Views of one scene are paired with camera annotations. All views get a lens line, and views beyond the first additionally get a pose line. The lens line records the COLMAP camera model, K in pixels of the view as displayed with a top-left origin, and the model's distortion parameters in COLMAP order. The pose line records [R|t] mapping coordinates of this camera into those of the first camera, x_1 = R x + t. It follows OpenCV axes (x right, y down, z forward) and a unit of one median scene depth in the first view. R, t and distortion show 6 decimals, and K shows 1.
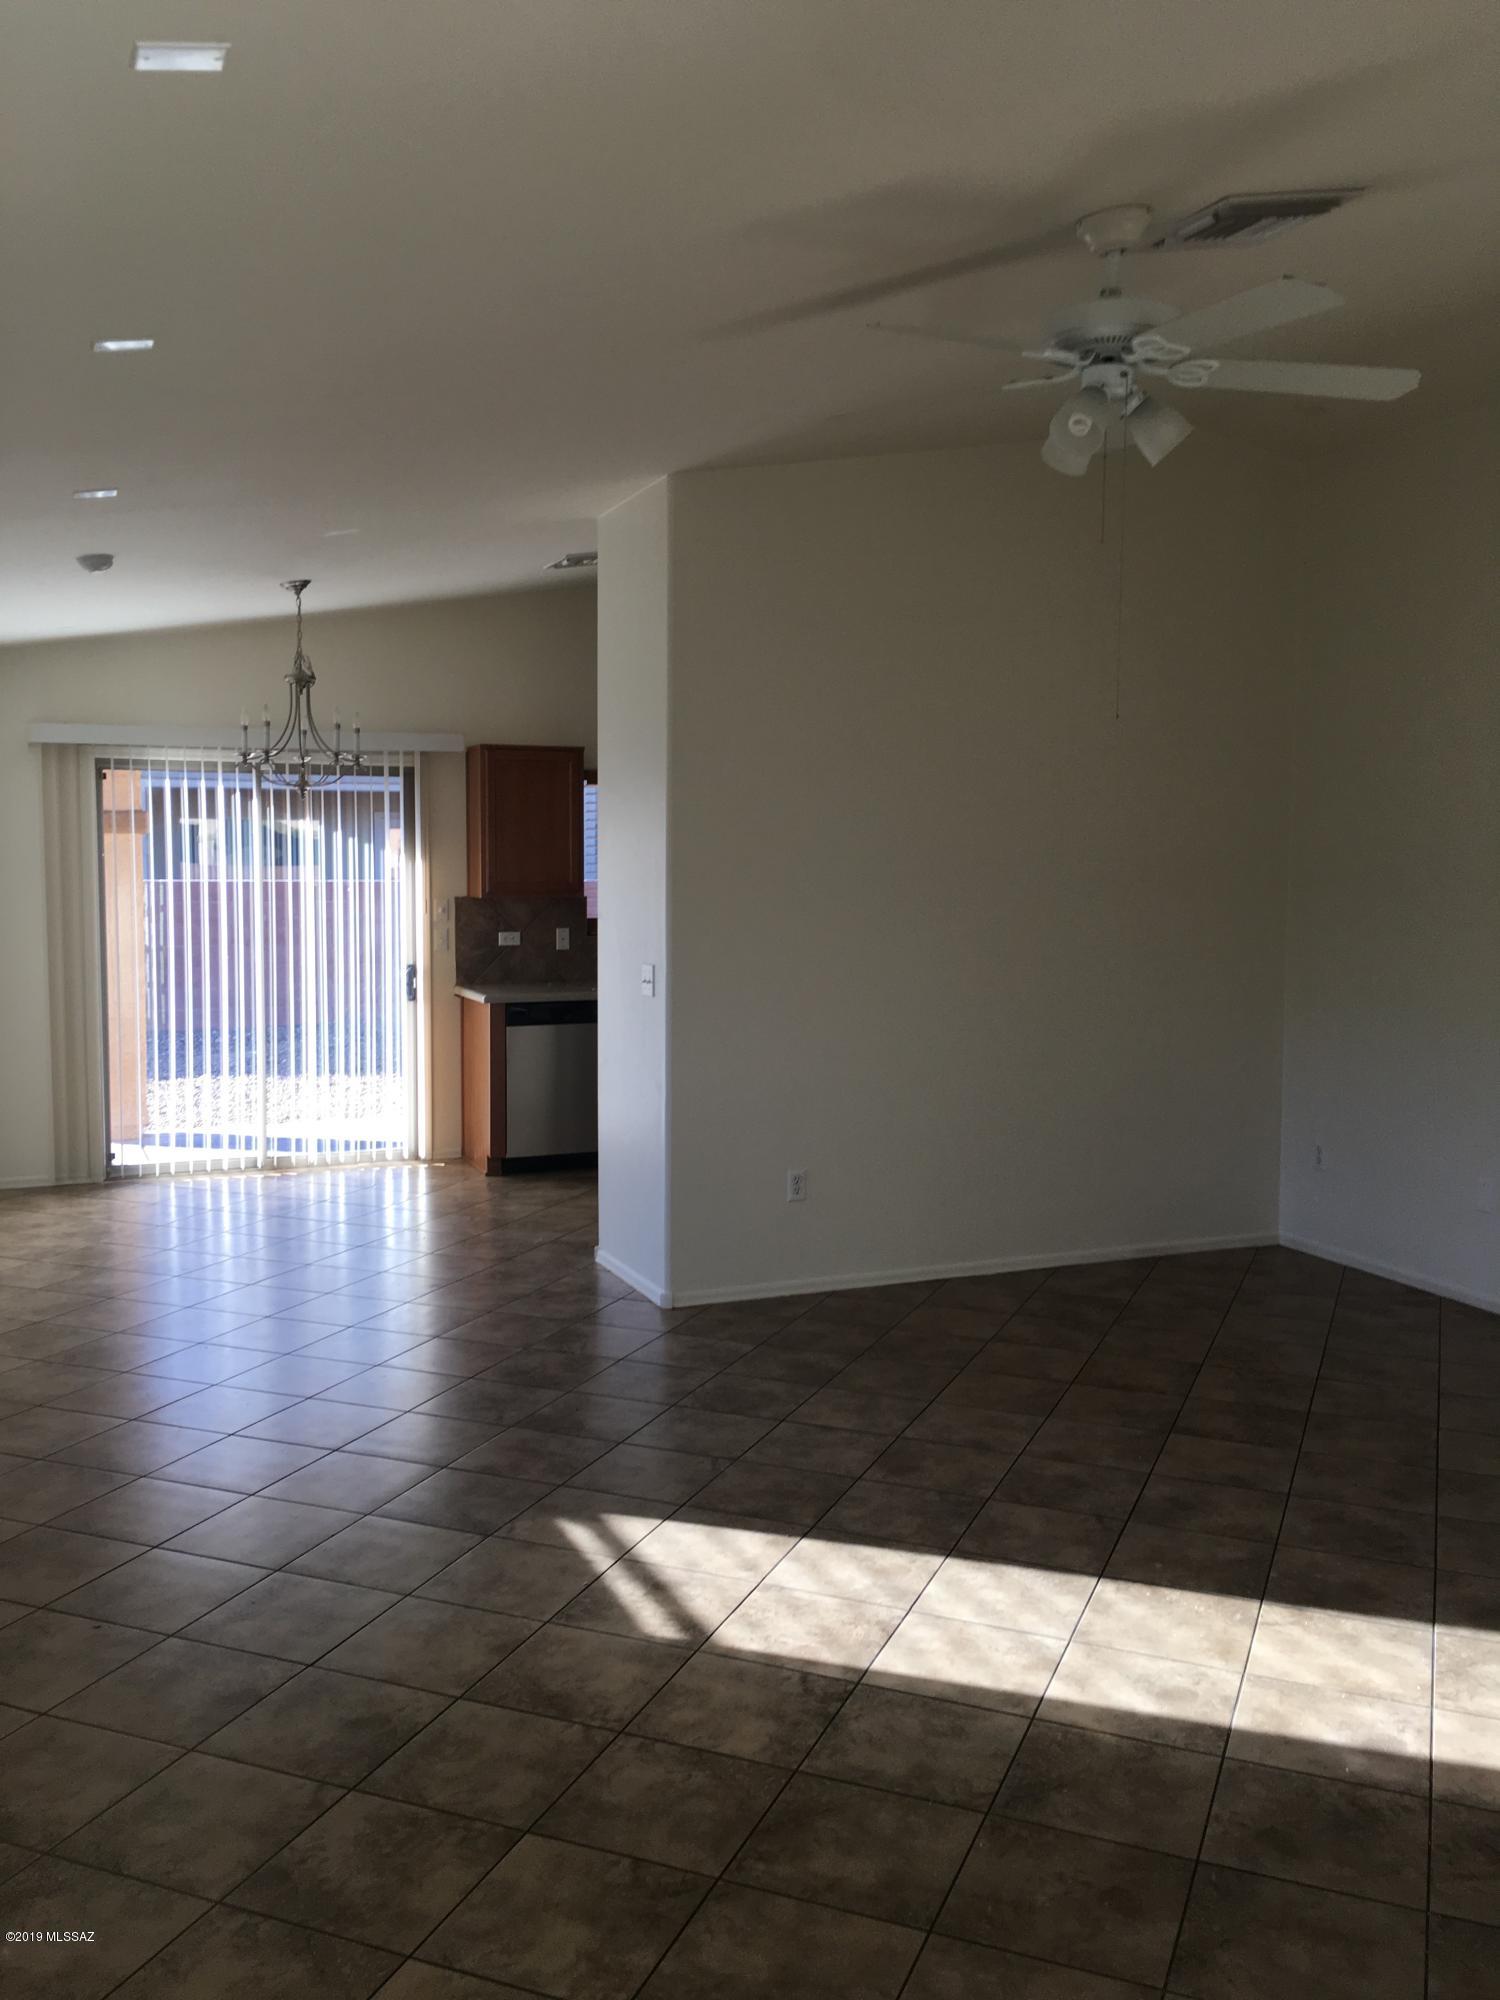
lens RADIAL K [[1684.6, 0, 751.0], [0, 1684.6, 986.7], [0, 0, 1]] dist [0.068104, -0.080281]
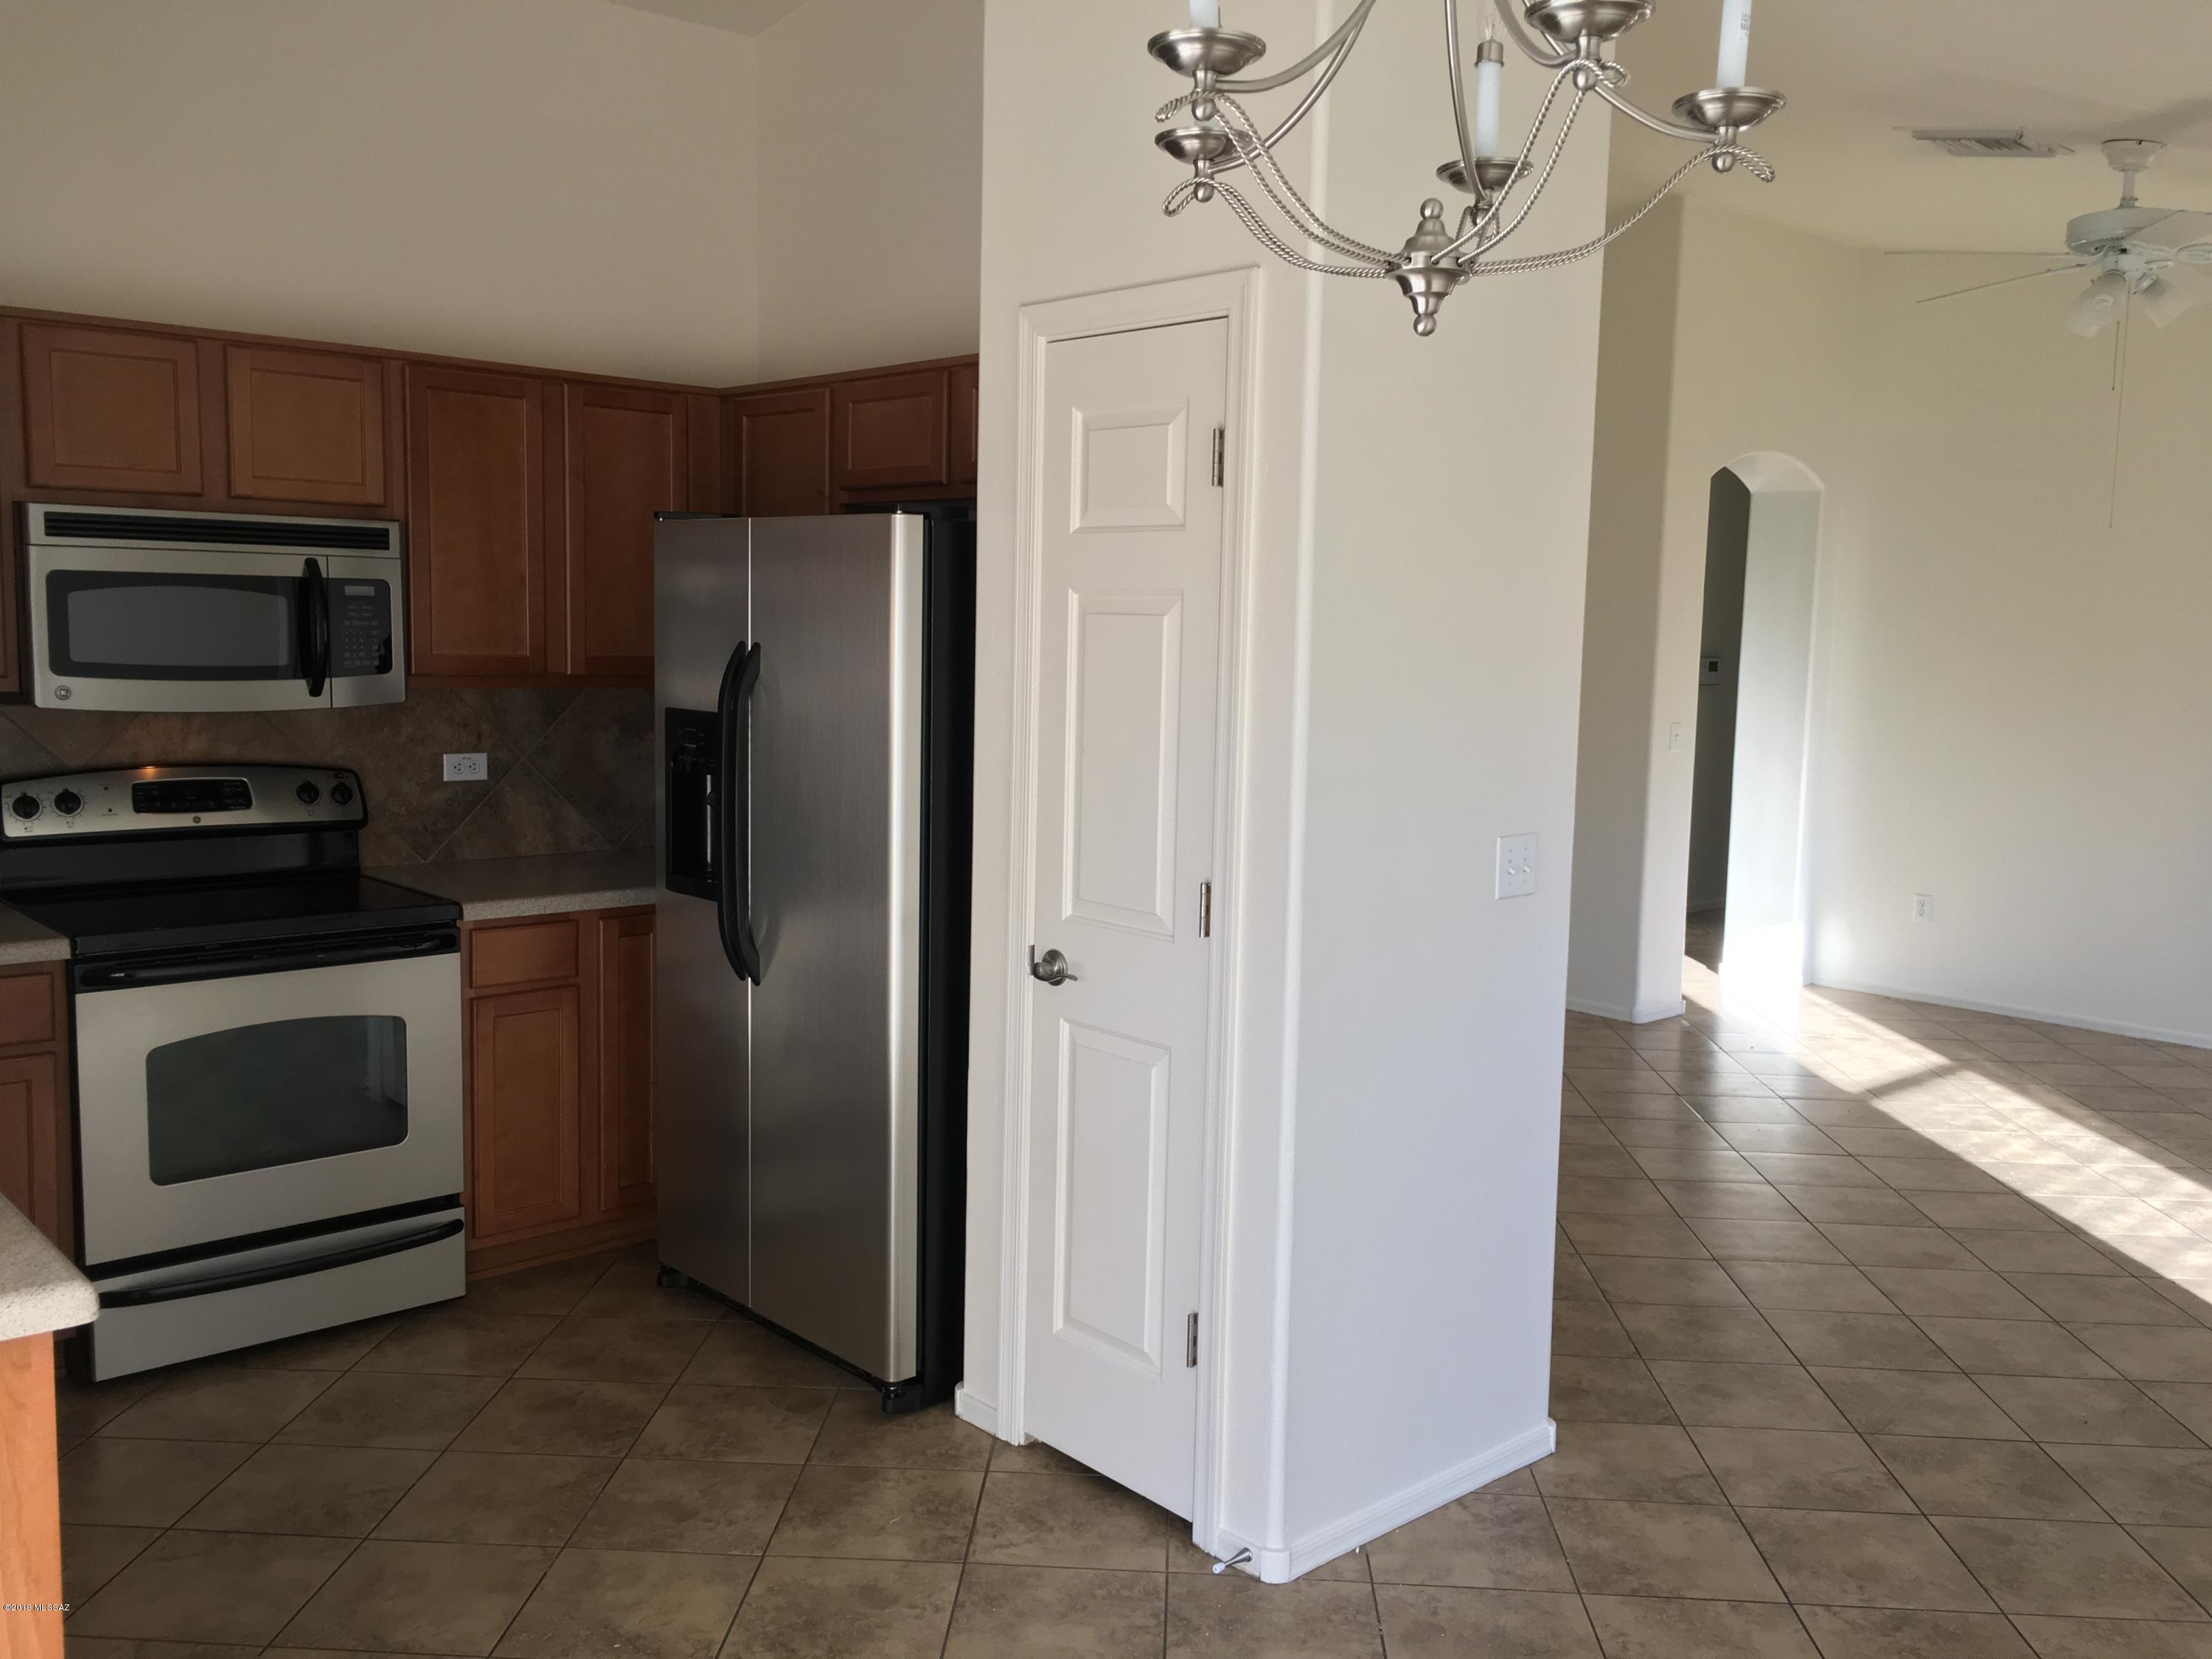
lens RADIAL K [[1863.2, 0, 1099.4], [0, 1863.2, 820.8], [0, 0, 1]] dist [0.068104, -0.080281]
pose [[-0.326627, -0.114114, 0.938239, -0.470474], [0.047624, 0.989437, 0.136920, -0.086789], [-0.943953, 0.089404, -0.317742, 1.120959]]
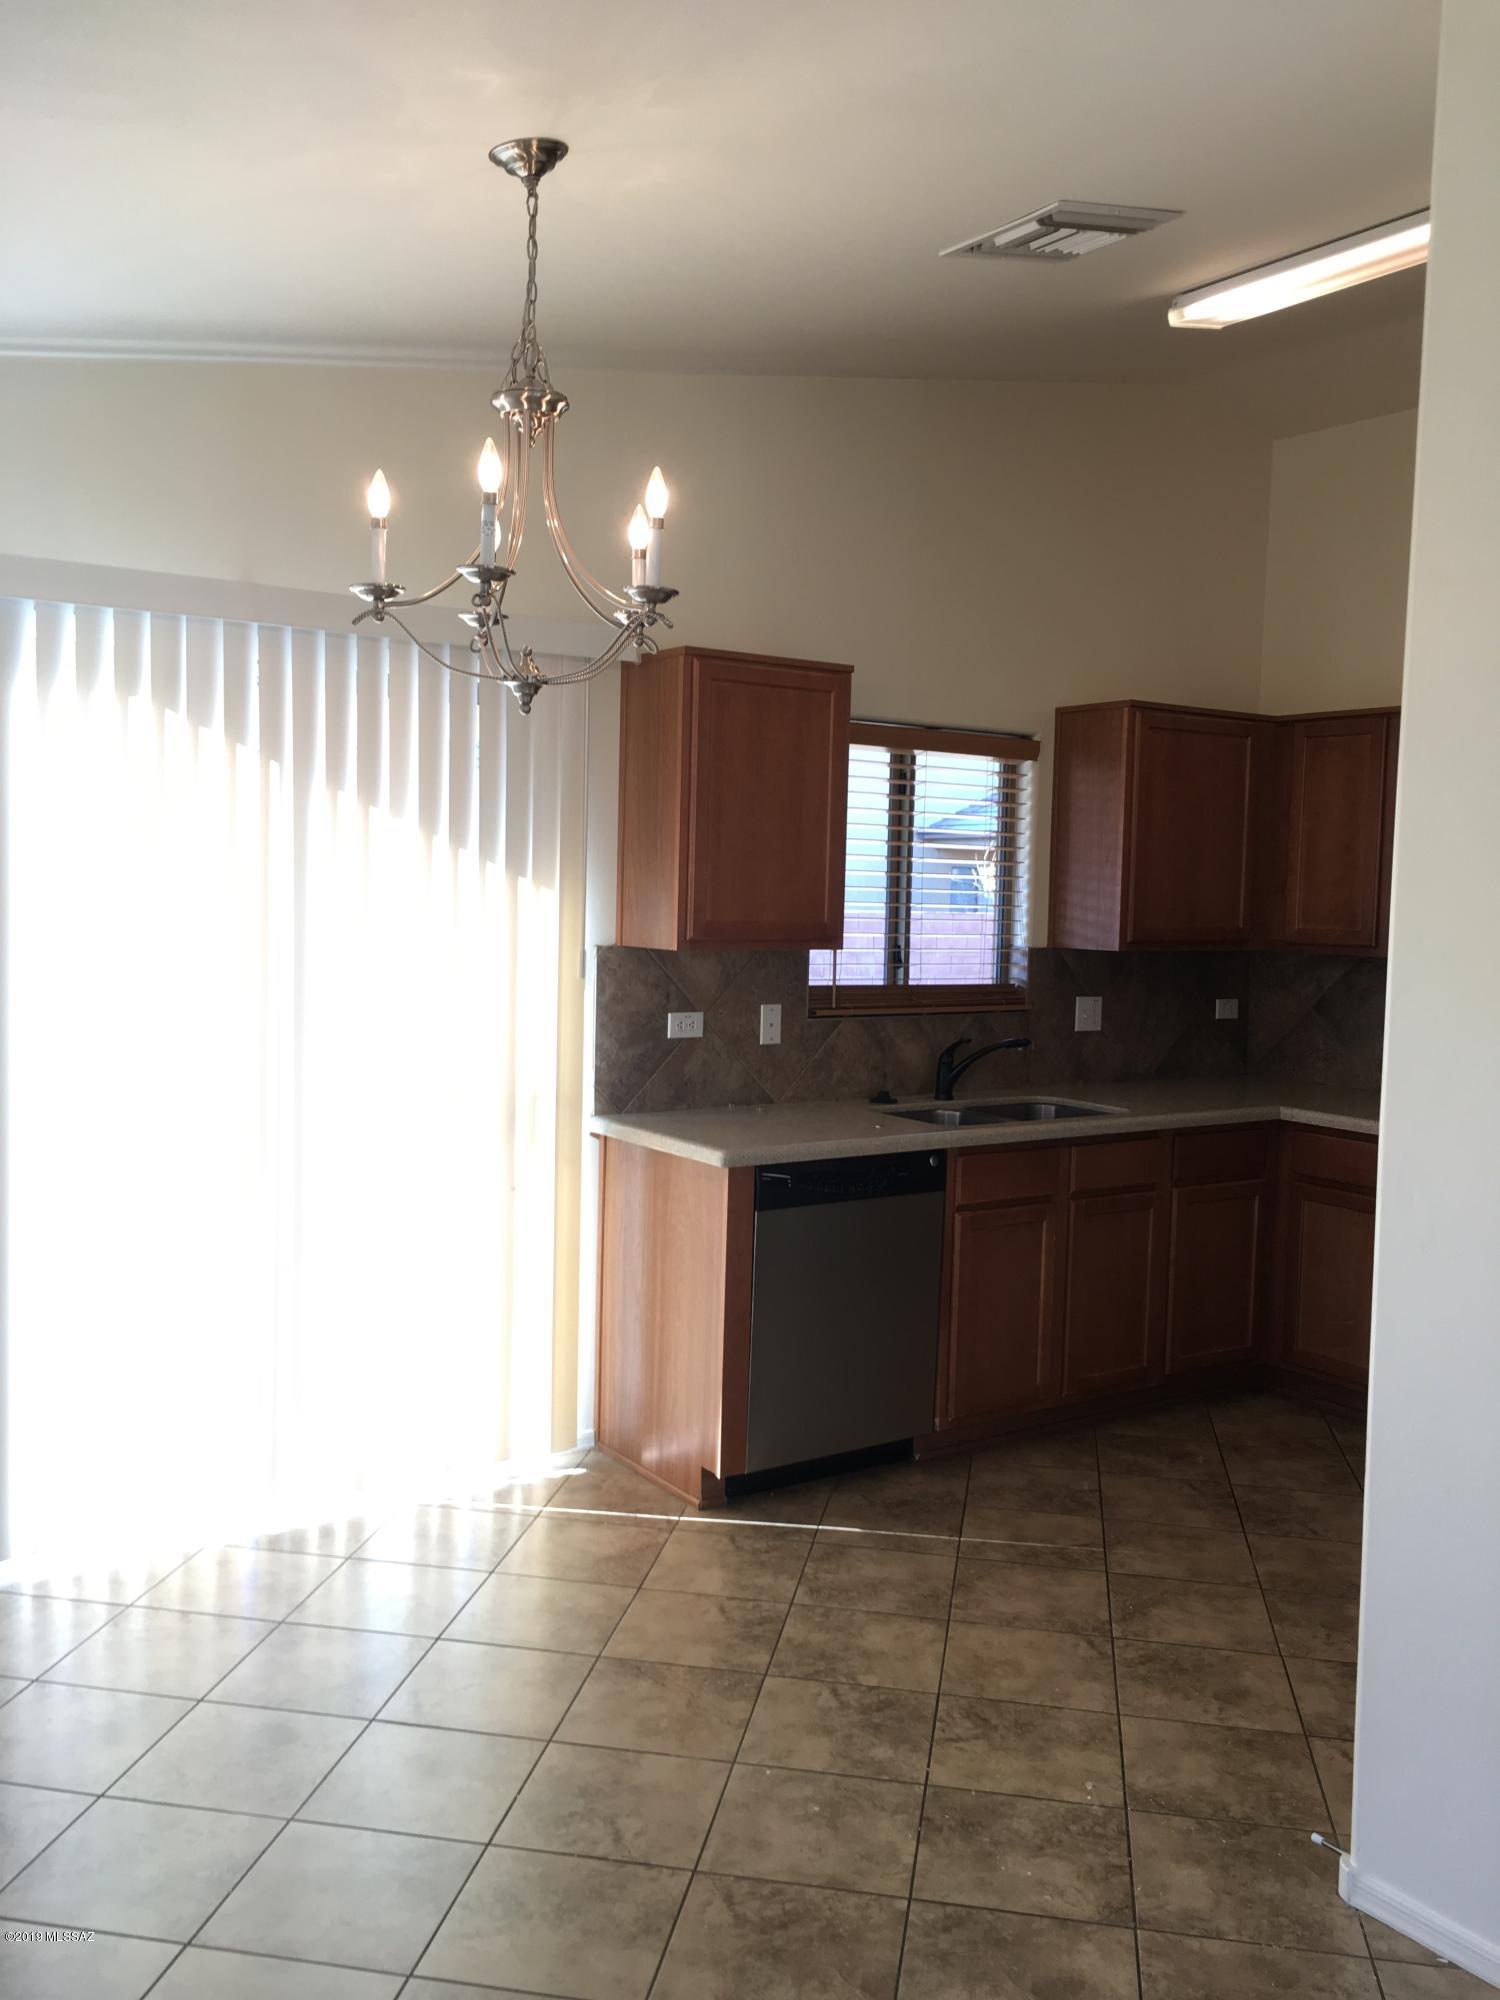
lens RADIAL K [[1684.6, 0, 751.0], [0, 1684.6, 986.7], [0, 0, 1]] dist [0.068104, -0.080281]
pose [[0.977173, 0.006738, 0.212337, -0.299809], [-0.004055, 0.999906, -0.013069, -0.042963], [-0.212405, 0.011909, 0.977109, 0.612329]]
